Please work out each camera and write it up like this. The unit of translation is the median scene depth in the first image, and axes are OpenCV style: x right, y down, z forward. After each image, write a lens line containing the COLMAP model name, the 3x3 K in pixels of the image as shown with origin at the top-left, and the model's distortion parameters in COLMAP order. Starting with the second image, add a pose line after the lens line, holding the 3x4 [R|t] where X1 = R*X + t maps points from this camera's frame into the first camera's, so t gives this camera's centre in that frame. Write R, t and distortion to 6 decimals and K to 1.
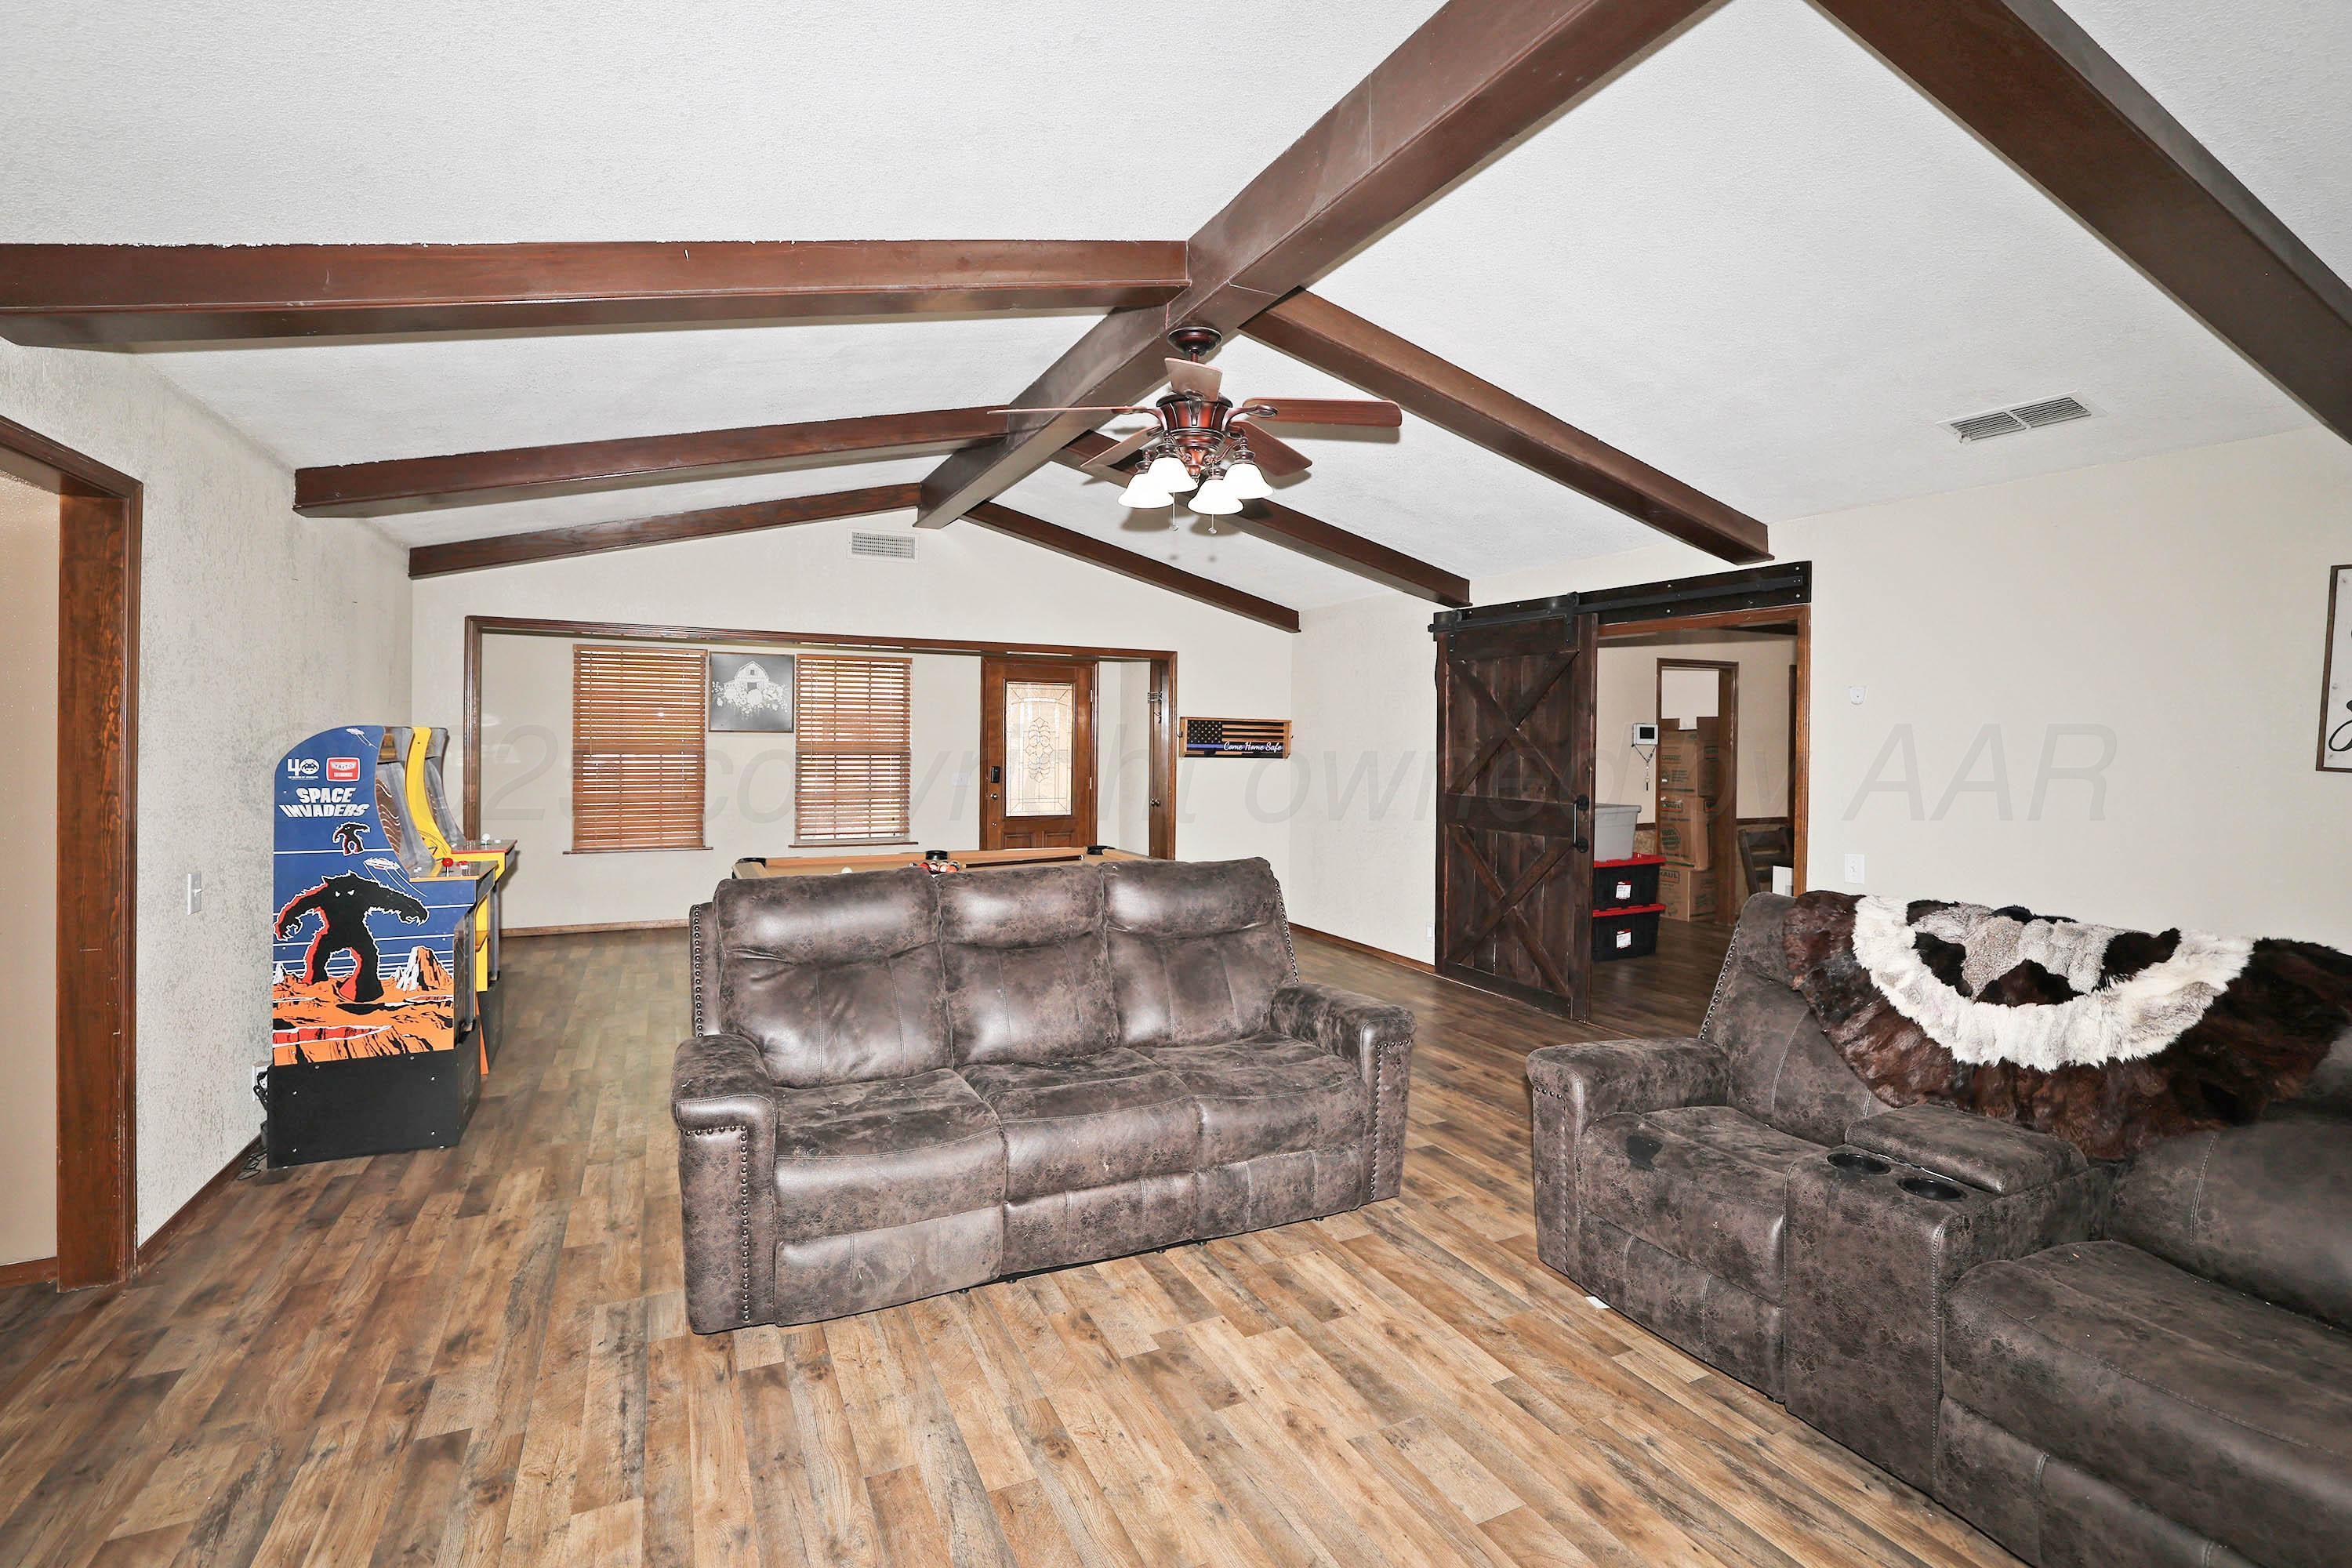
lens RADIAL K [[1045.4, 0, 1172.5], [0, 1045.4, 740.6], [0, 0, 1]] dist [-0.001313, -0.000196]
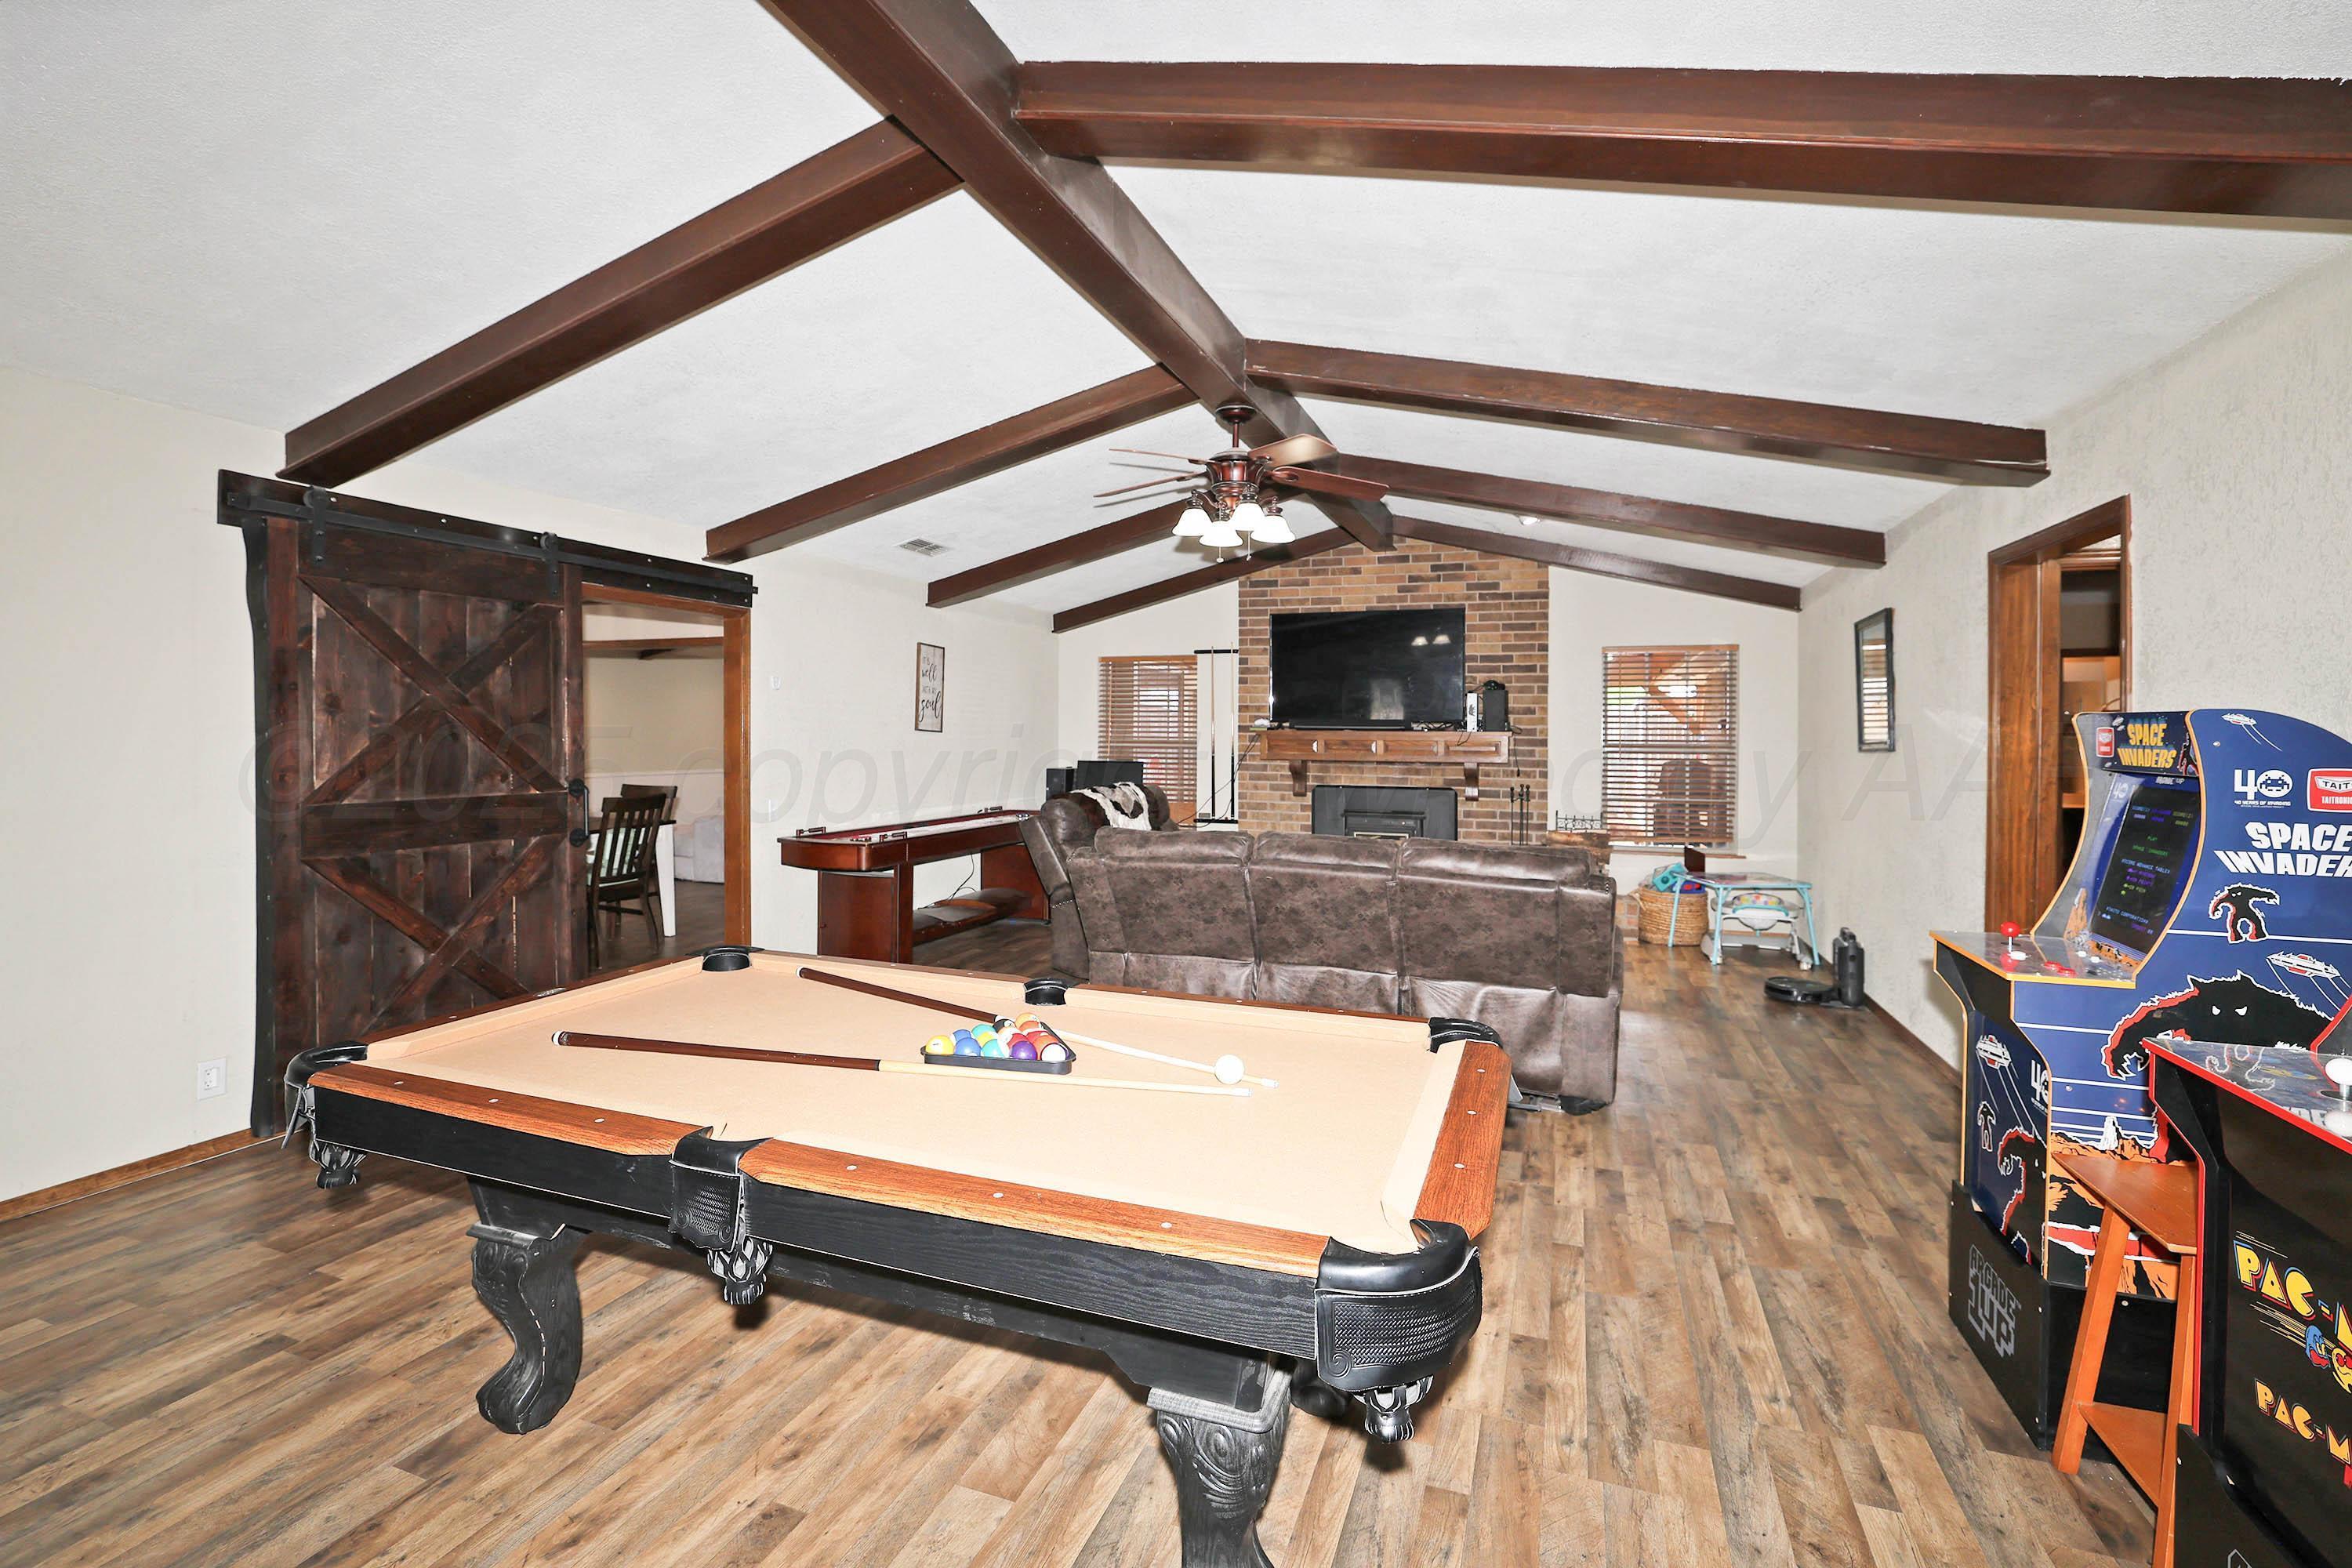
lens RADIAL K [[1066.8, 0, 1164.9], [0, 1066.8, 737.9], [0, 0, 1]] dist [-0.041979, 0.015132]
pose [[-0.685364, -0.019485, 0.727940, -1.186974], [-0.011824, 0.999808, 0.015630, 0.000355], [-0.728105, 0.002105, -0.685462, 2.664885]]
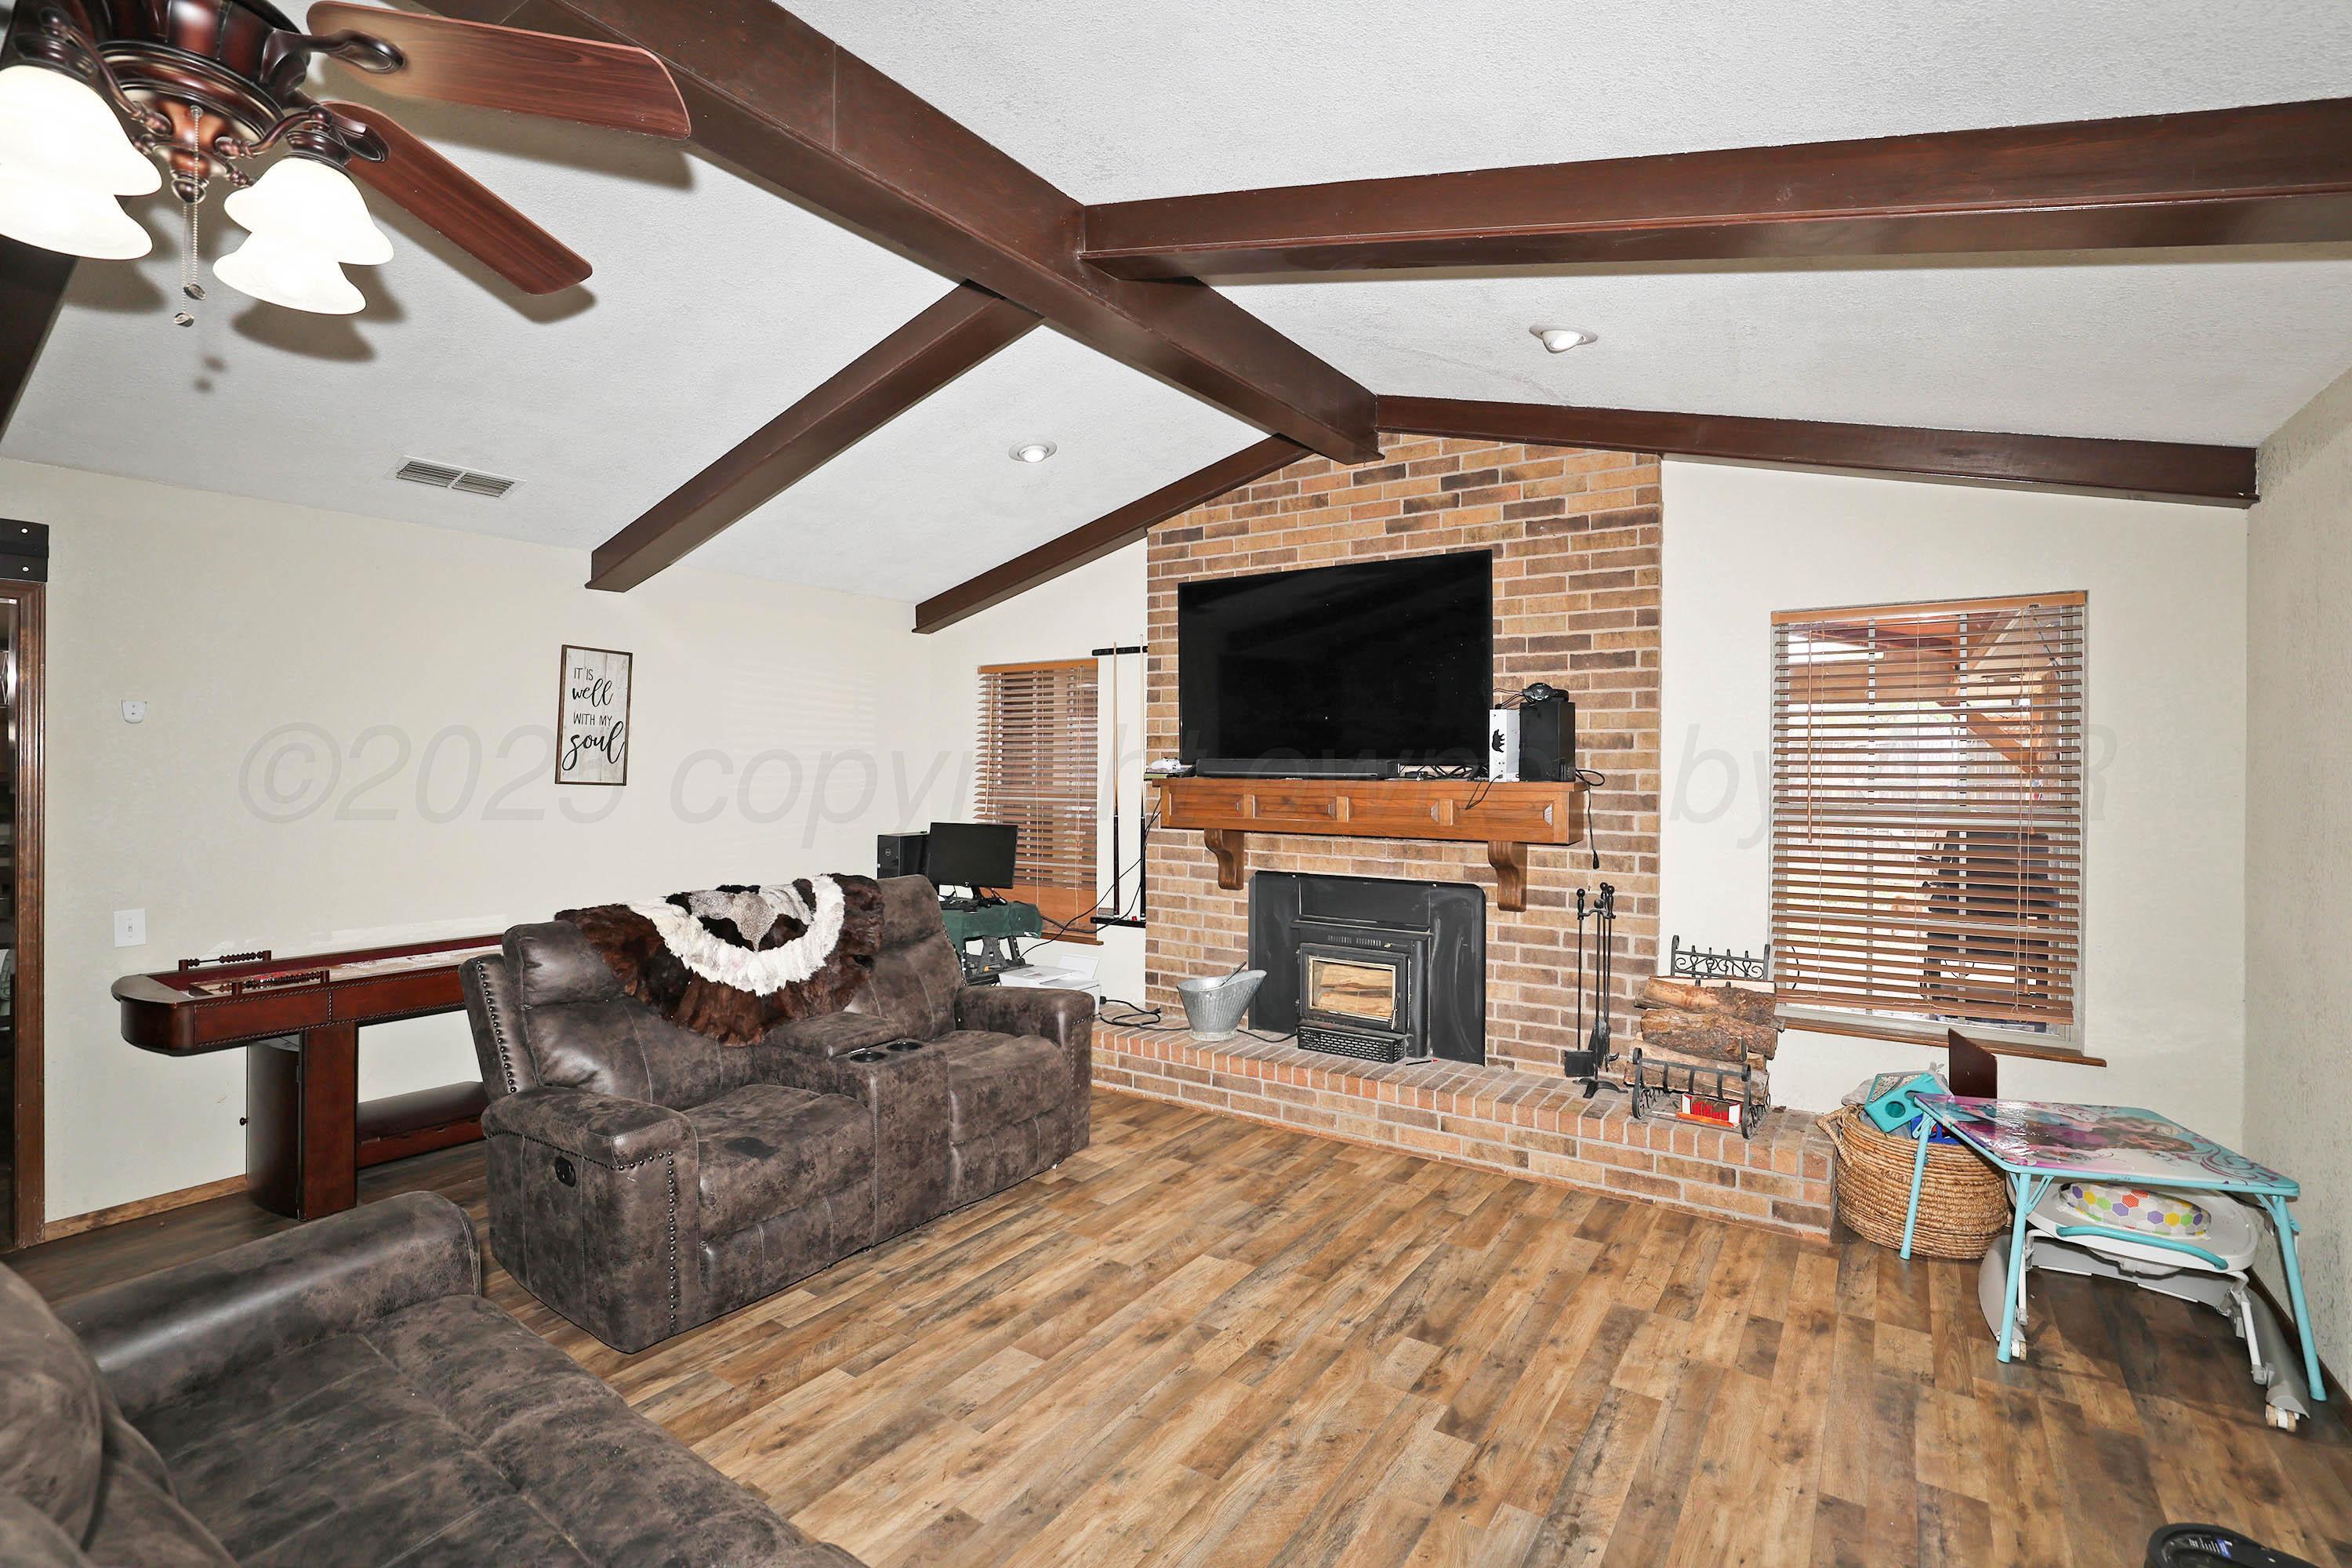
lens RADIAL K [[1079.1, 0, 1174.4], [0, 1079.1, 773.0], [0, 0, 1]] dist [-0.040152, 0.015990]
pose [[-0.484800, -0.020845, 0.874376, -0.762465], [-0.003083, 0.999750, 0.022124, -0.027212], [-0.874619, 0.008030, -0.484744, 1.188704]]
